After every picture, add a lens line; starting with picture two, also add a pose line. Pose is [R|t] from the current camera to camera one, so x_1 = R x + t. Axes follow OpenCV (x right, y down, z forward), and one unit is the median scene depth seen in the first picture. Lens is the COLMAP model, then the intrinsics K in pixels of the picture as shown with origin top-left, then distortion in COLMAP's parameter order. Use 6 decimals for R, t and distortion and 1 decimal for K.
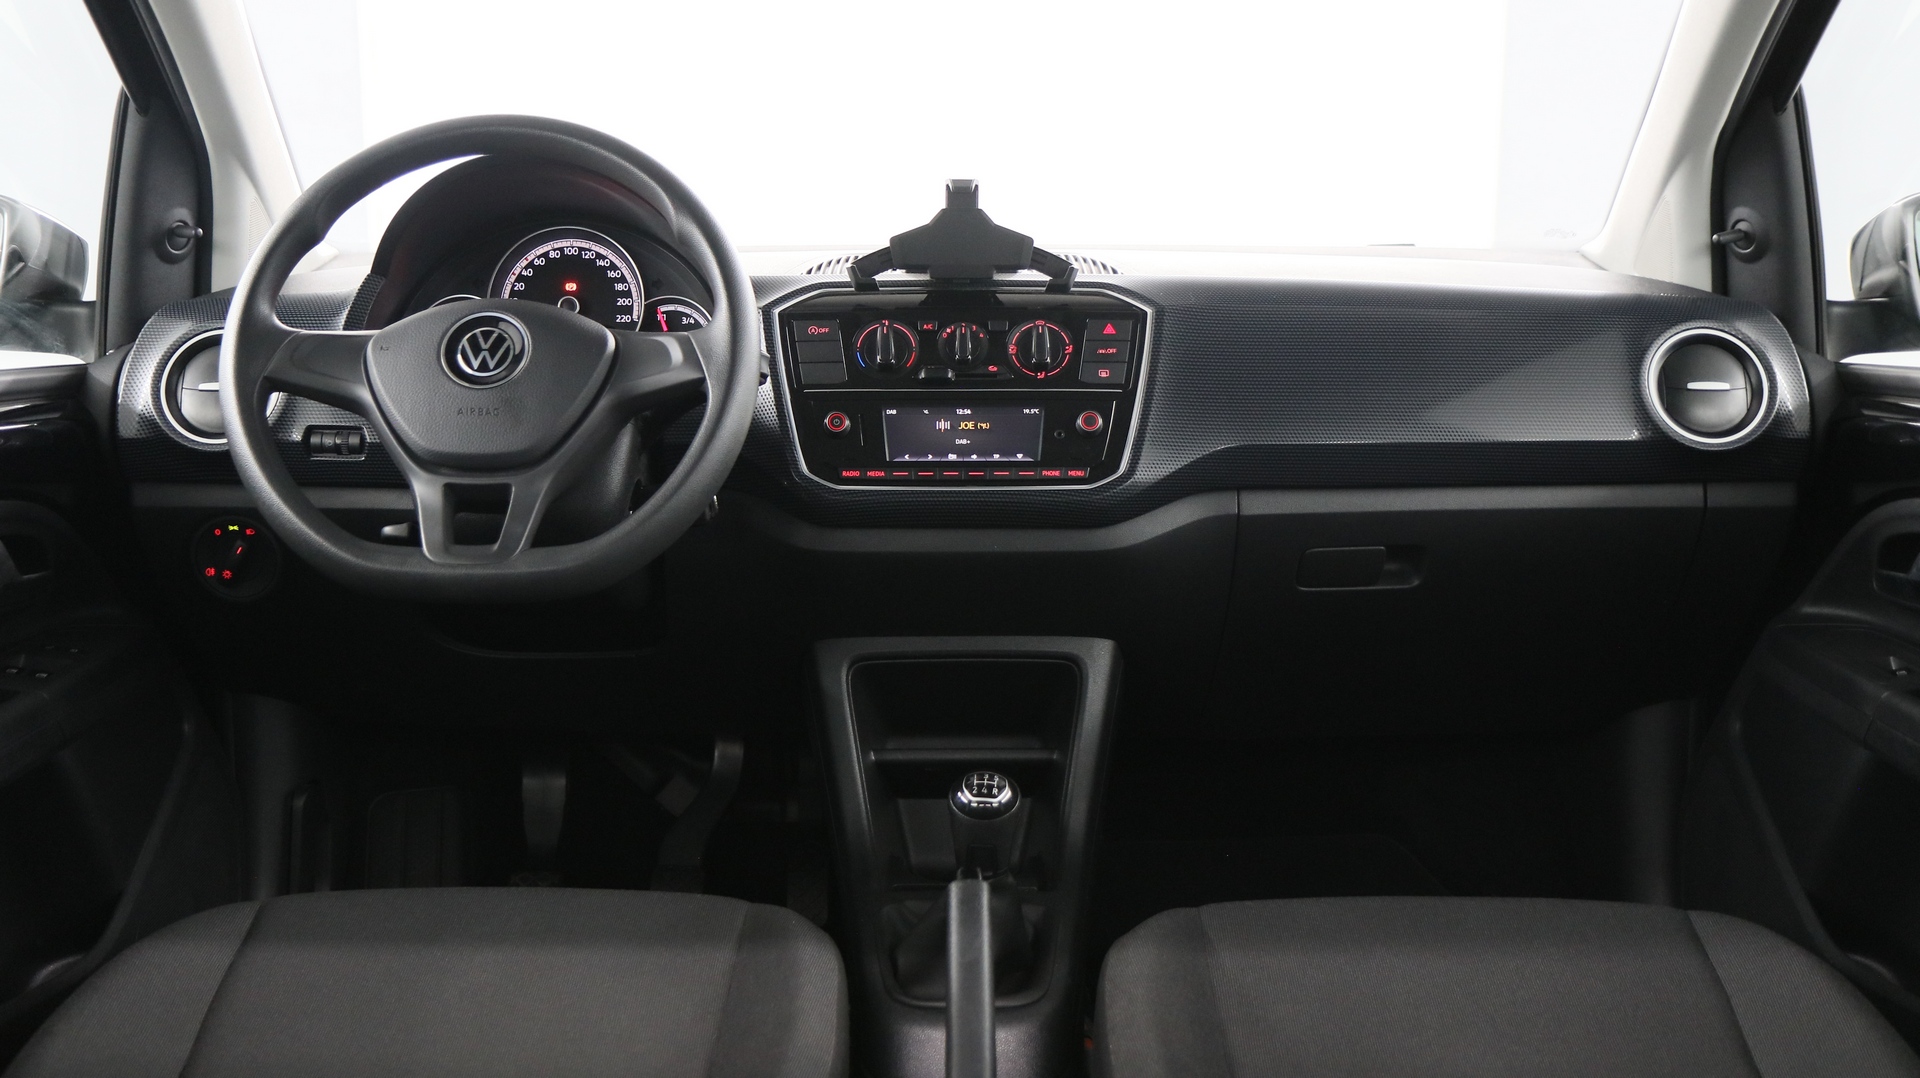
lens RADIAL K [[2054.2, 0, 956.9], [0, 2054.2, 556.2], [0, 0, 1]] dist [0.000261, 0.000000]
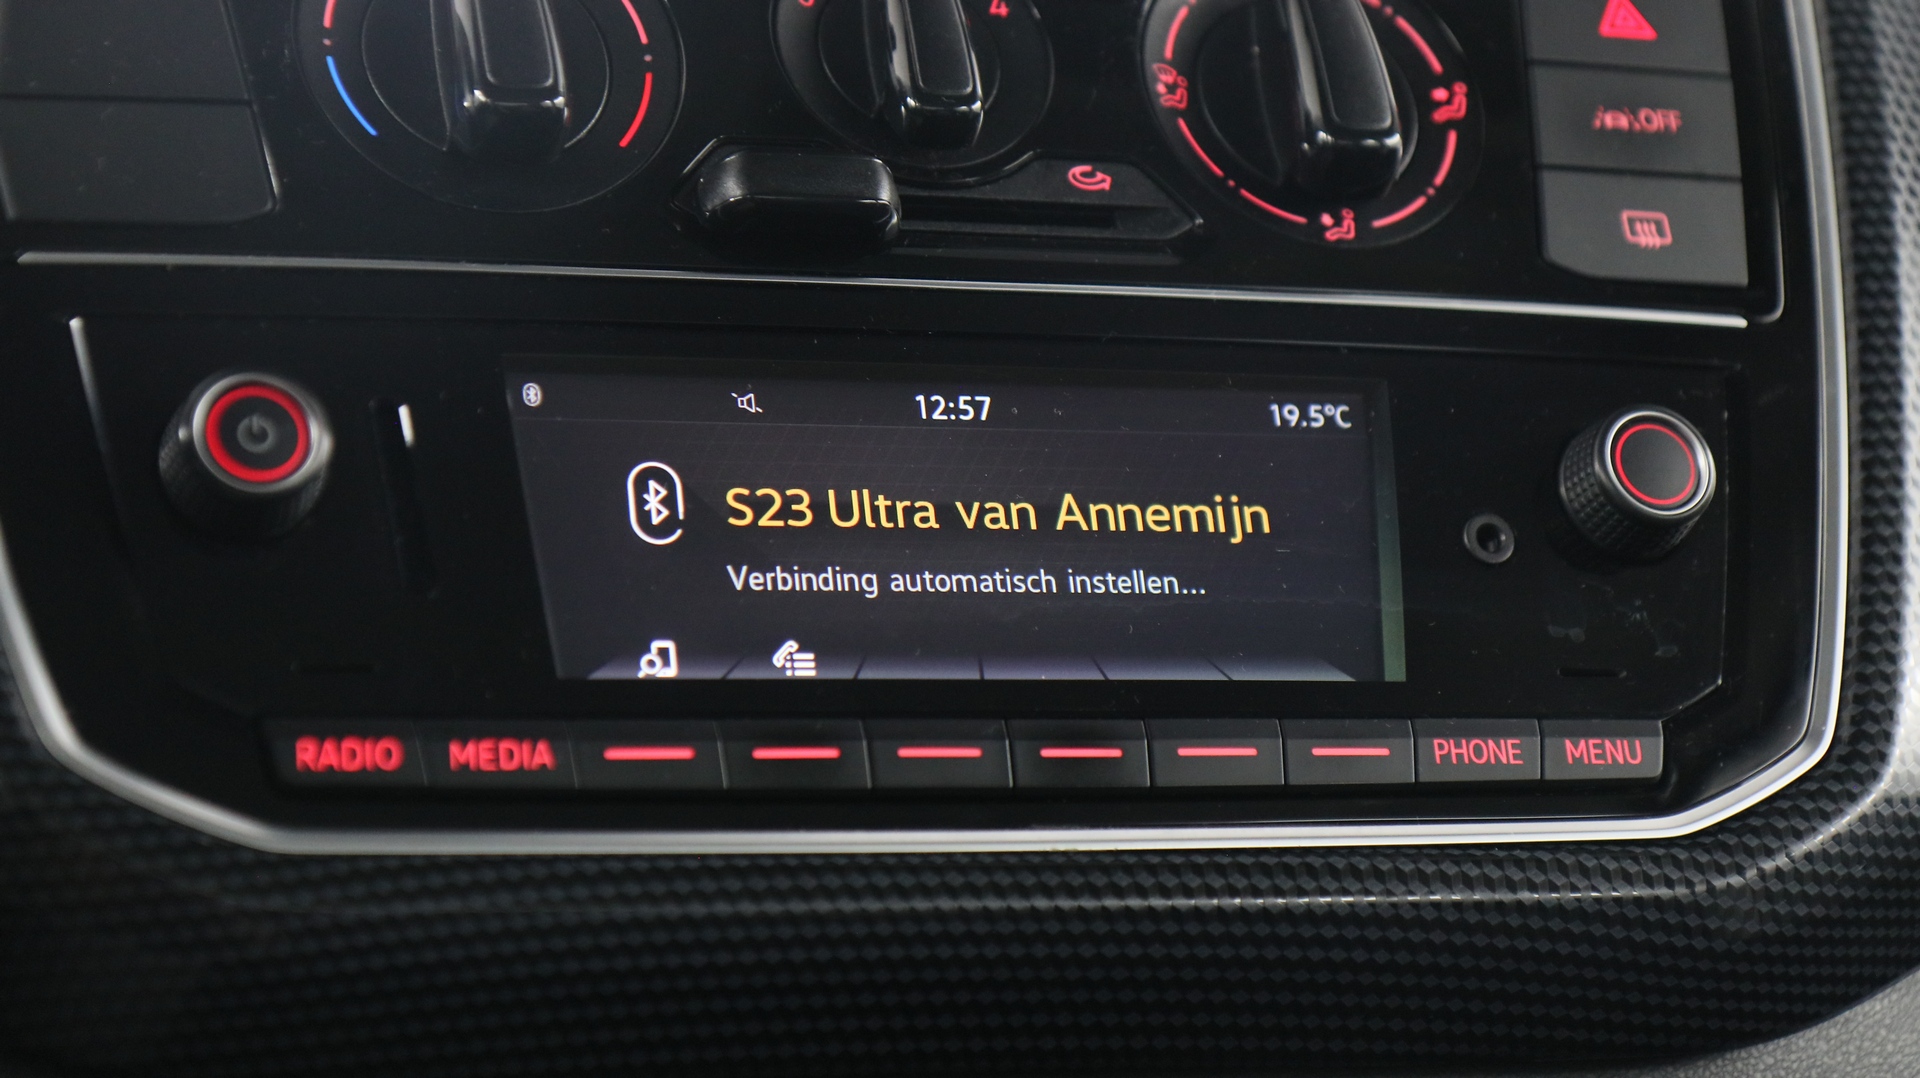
lens RADIAL K [[4288.9, 0, 961.6], [0, 4288.9, 545.7], [0, 0, 1]] dist [-0.009675, 0.000000]
pose [[0.942402, 0.015912, 0.334103, -0.116211], [0.036886, 0.987831, -0.151092, -0.003907], [-0.332442, 0.154714, 0.930347, 0.657994]]
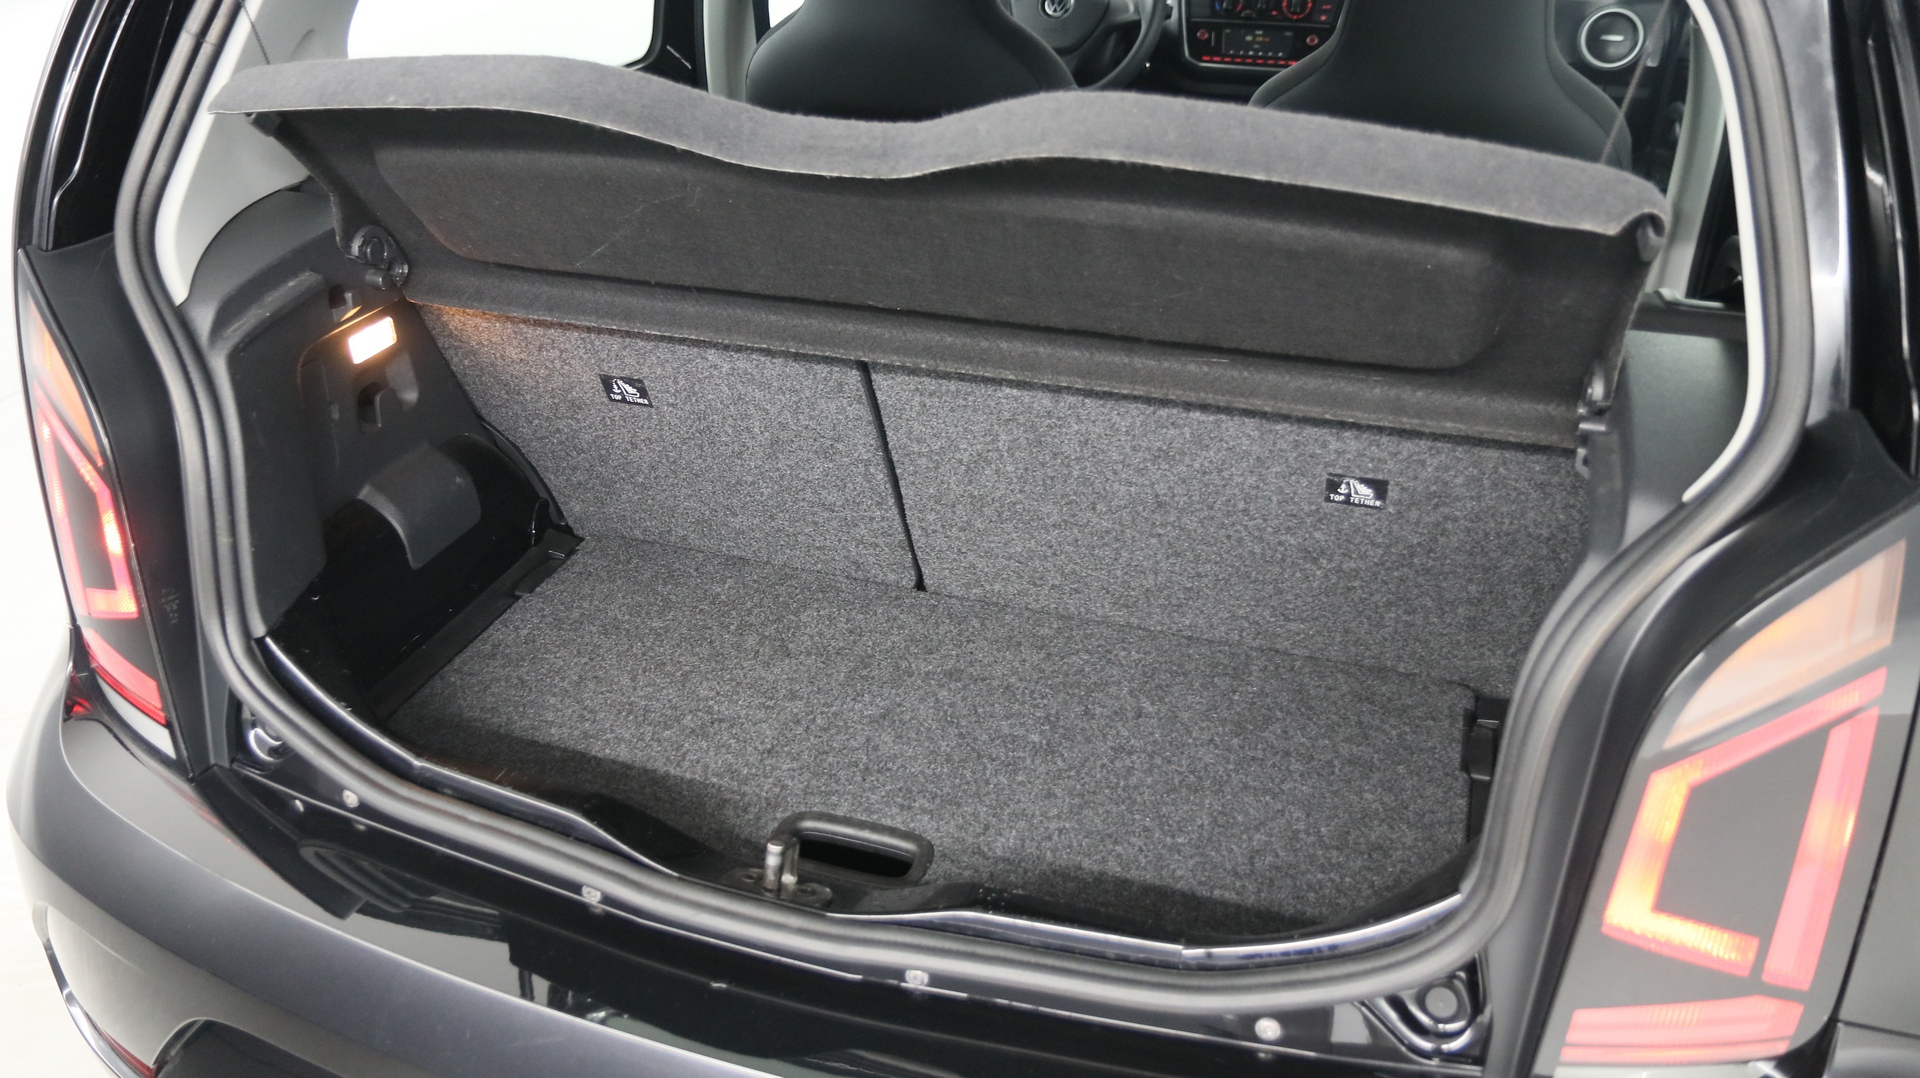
lens RADIAL K [[1450.5, 0, 953.1], [0, 1450.5, 538.5], [0, 0, 1]] dist [-0.022066, 0.015320]
pose [[0.942395, 0.155553, -0.296133, 0.246516], [-0.044195, 0.935436, 0.350723, -0.092047], [0.331570, -0.317432, 0.888425, -0.728373]]
